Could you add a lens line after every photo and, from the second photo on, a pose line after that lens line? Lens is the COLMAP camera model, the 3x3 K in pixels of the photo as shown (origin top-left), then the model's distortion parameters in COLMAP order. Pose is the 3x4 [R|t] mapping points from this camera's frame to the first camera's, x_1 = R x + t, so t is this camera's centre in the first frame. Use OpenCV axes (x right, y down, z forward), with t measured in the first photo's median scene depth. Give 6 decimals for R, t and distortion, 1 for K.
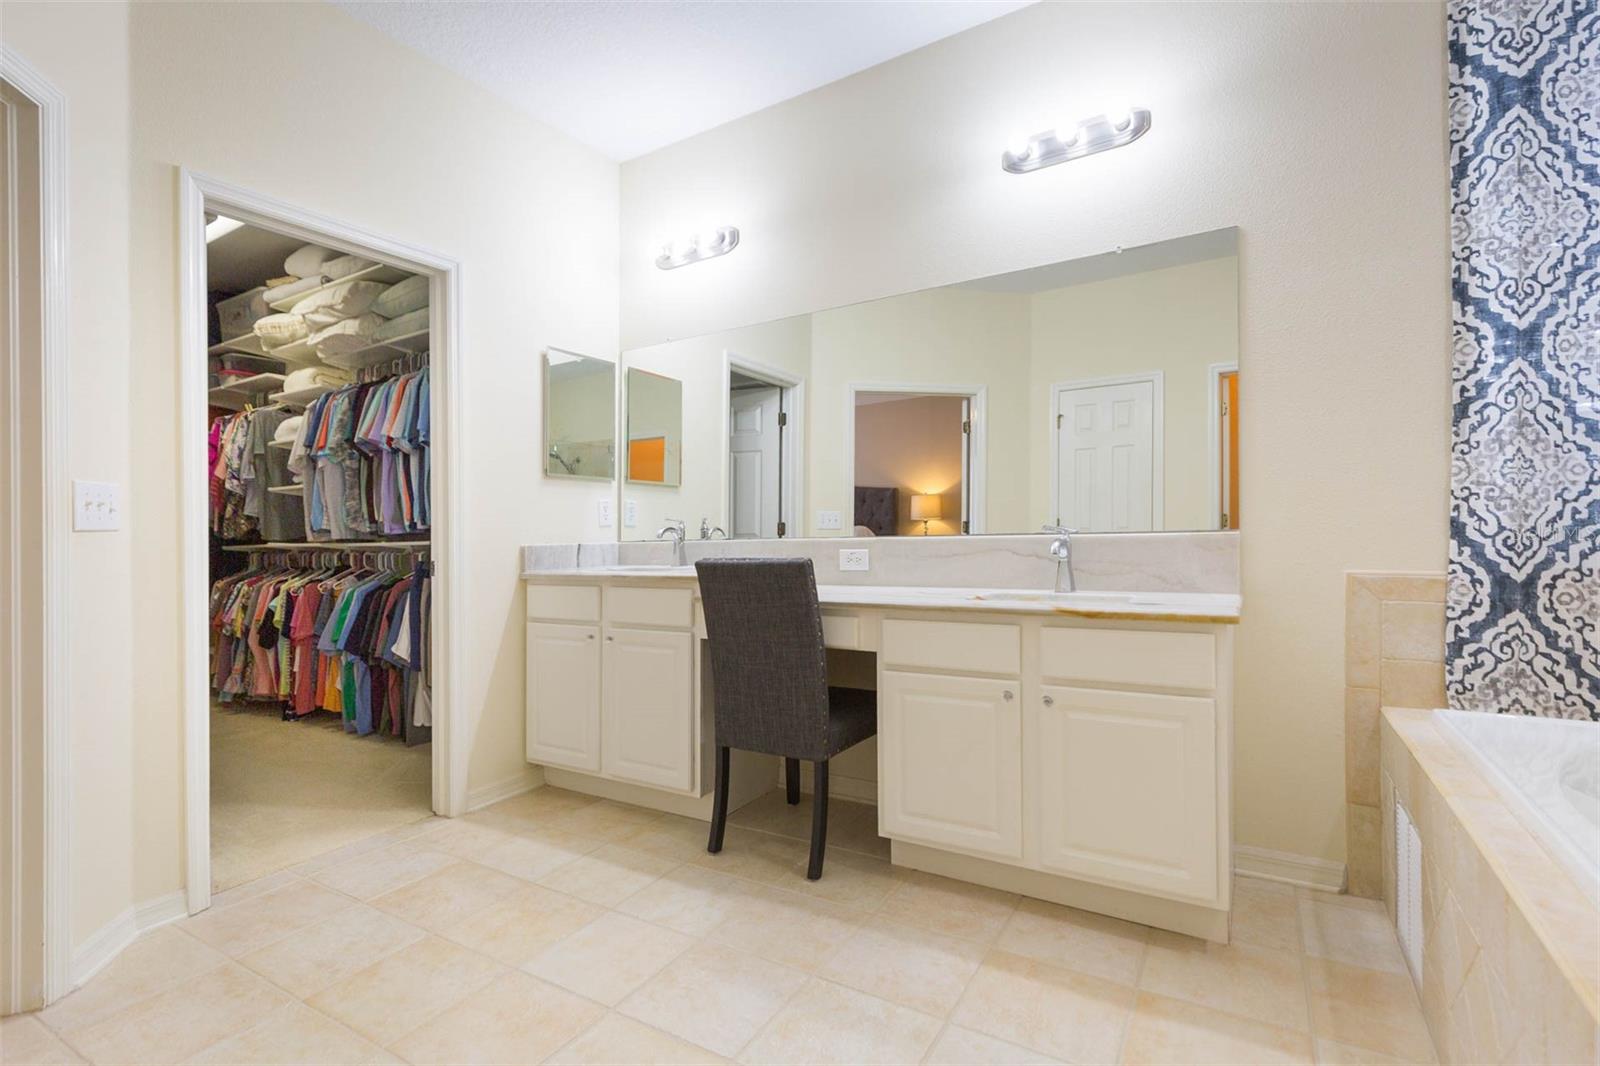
lens RADIAL K [[725.9, 0, 798.5], [0, 725.9, 528.0], [0, 0, 1]] dist [0.001829, 0.000091]
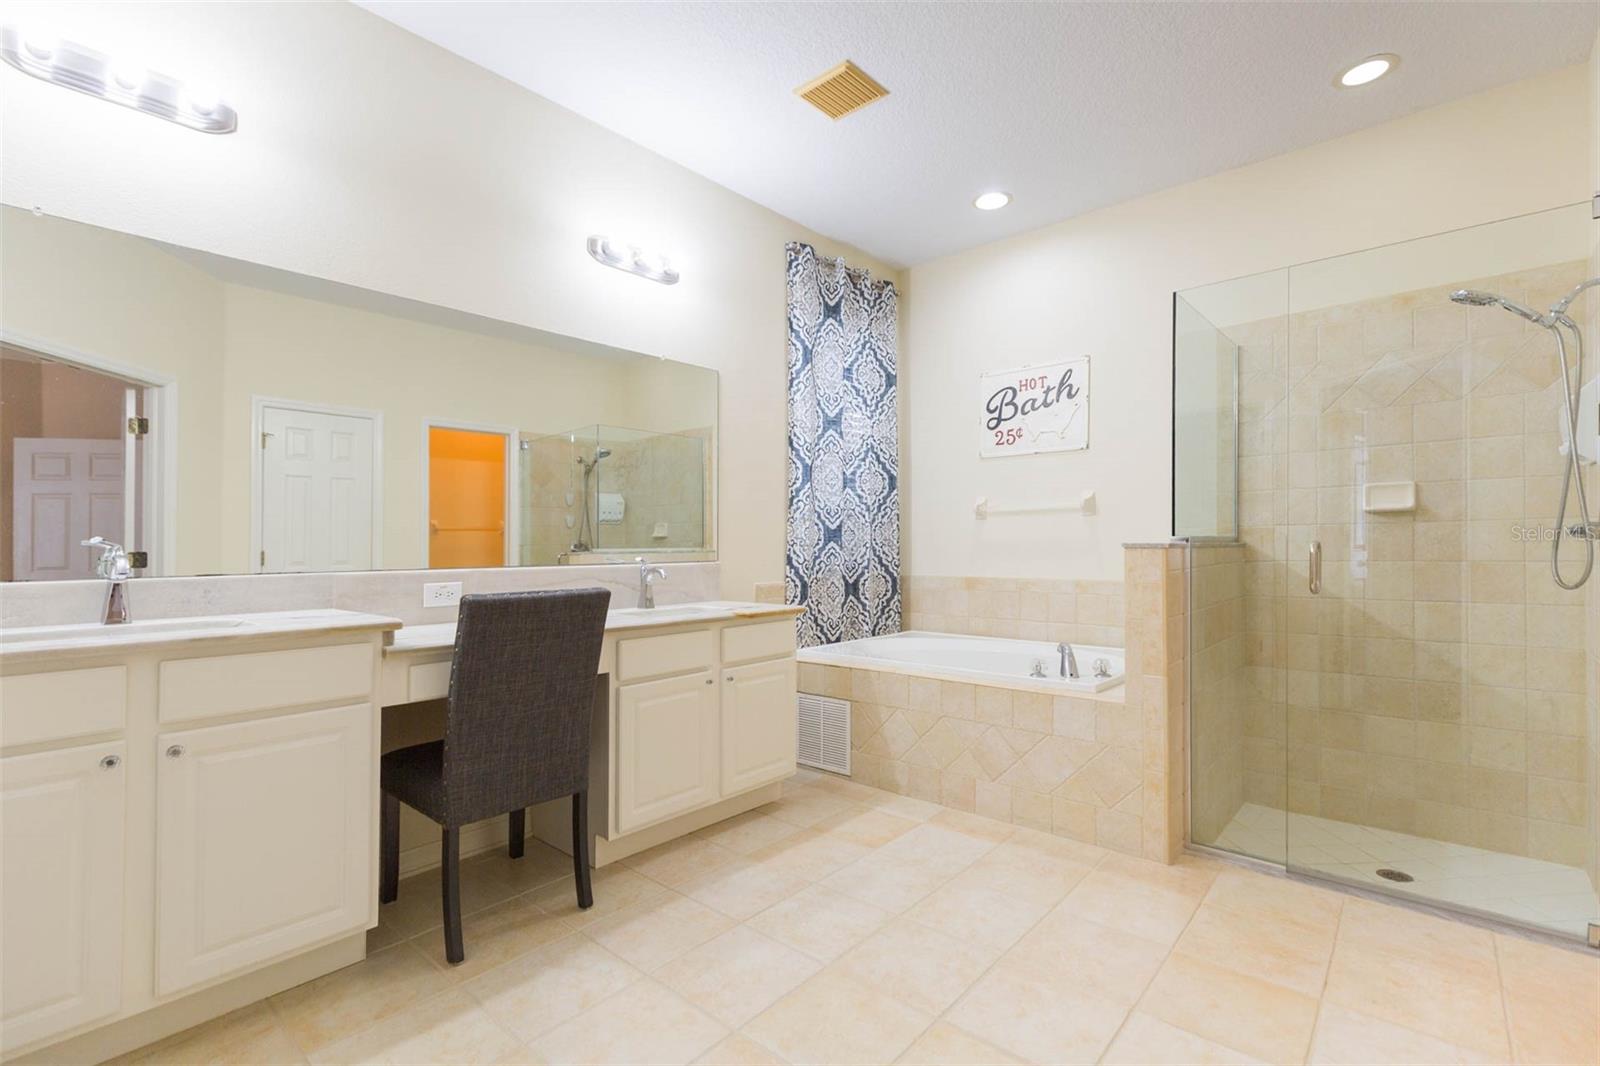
lens RADIAL K [[722.6, 0, 796.6], [0, 722.6, 551.3], [0, 0, 1]] dist [-0.000108, 0.000173]
pose [[0.188305, 0.013526, 0.982017, -1.056853], [-0.001060, 0.999907, -0.013569, 0.003715], [-0.982110, 0.001514, 0.188302, 0.606488]]
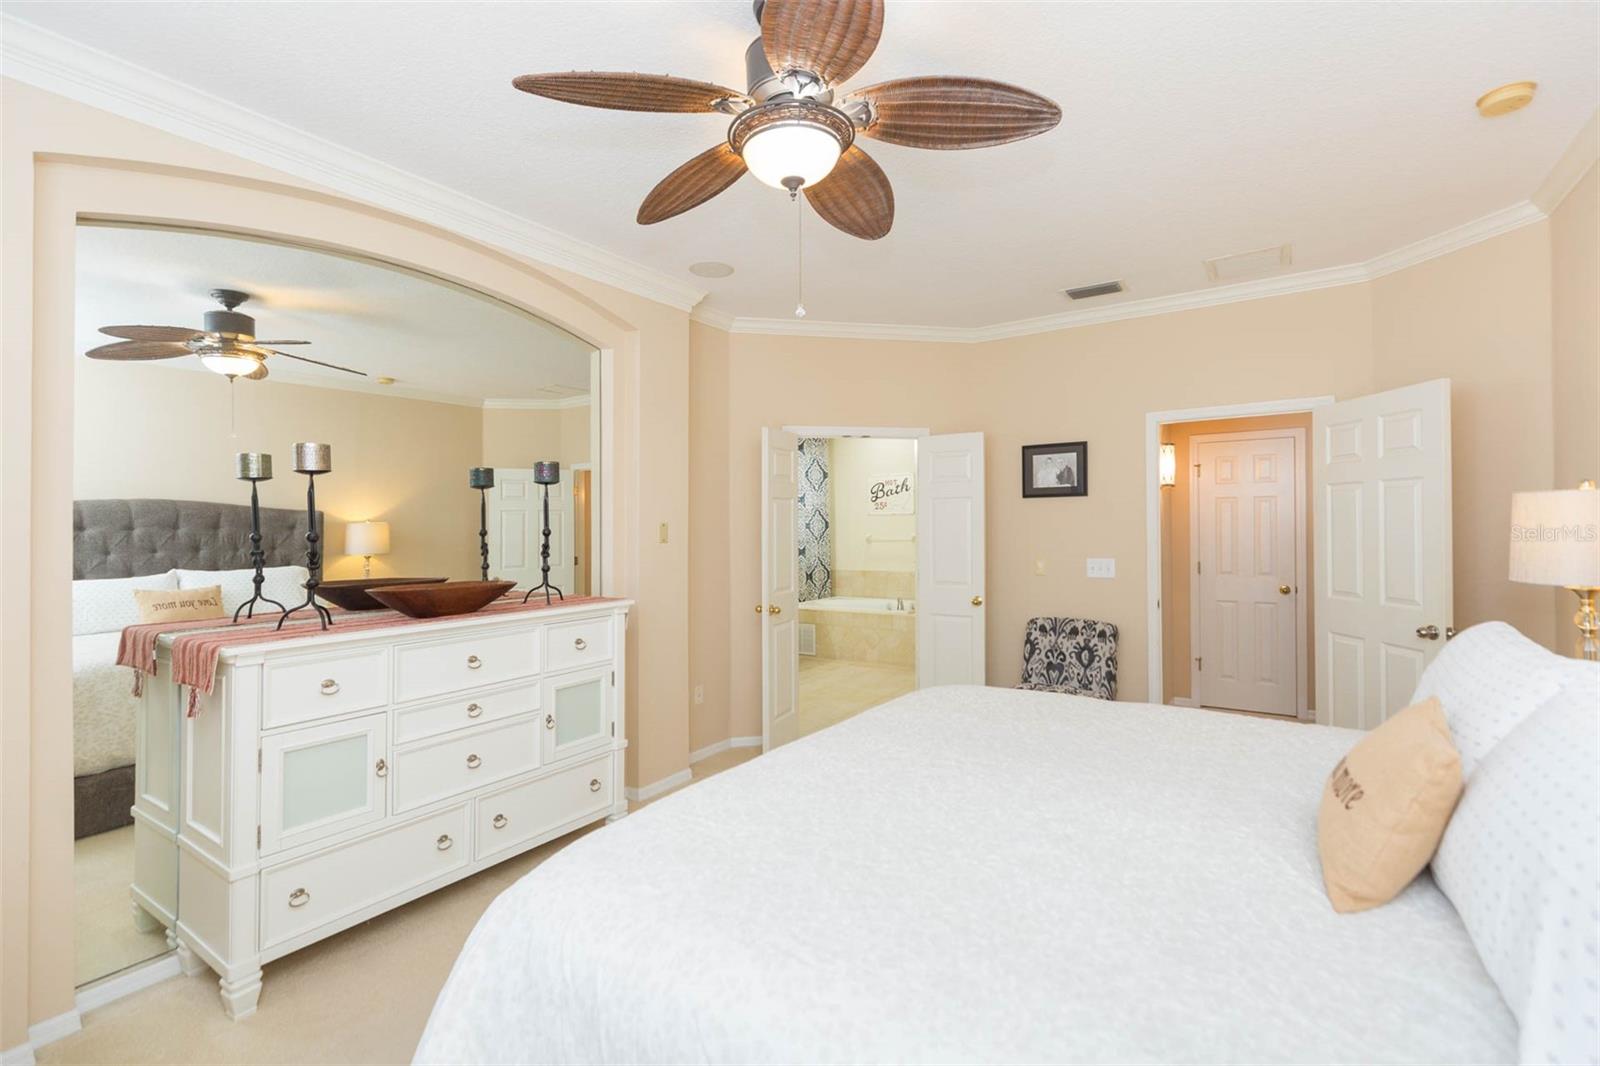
lens RADIAL K [[725.9, 0, 798.5], [0, 725.9, 528.0], [0, 0, 1]] dist [0.001829, 0.000091]
pose [[0.047131, 0.020564, 0.998677, -3.519092], [0.007676, 0.999751, -0.020948, -0.127956], [-0.998859, 0.008653, 0.046962, 0.702555]]
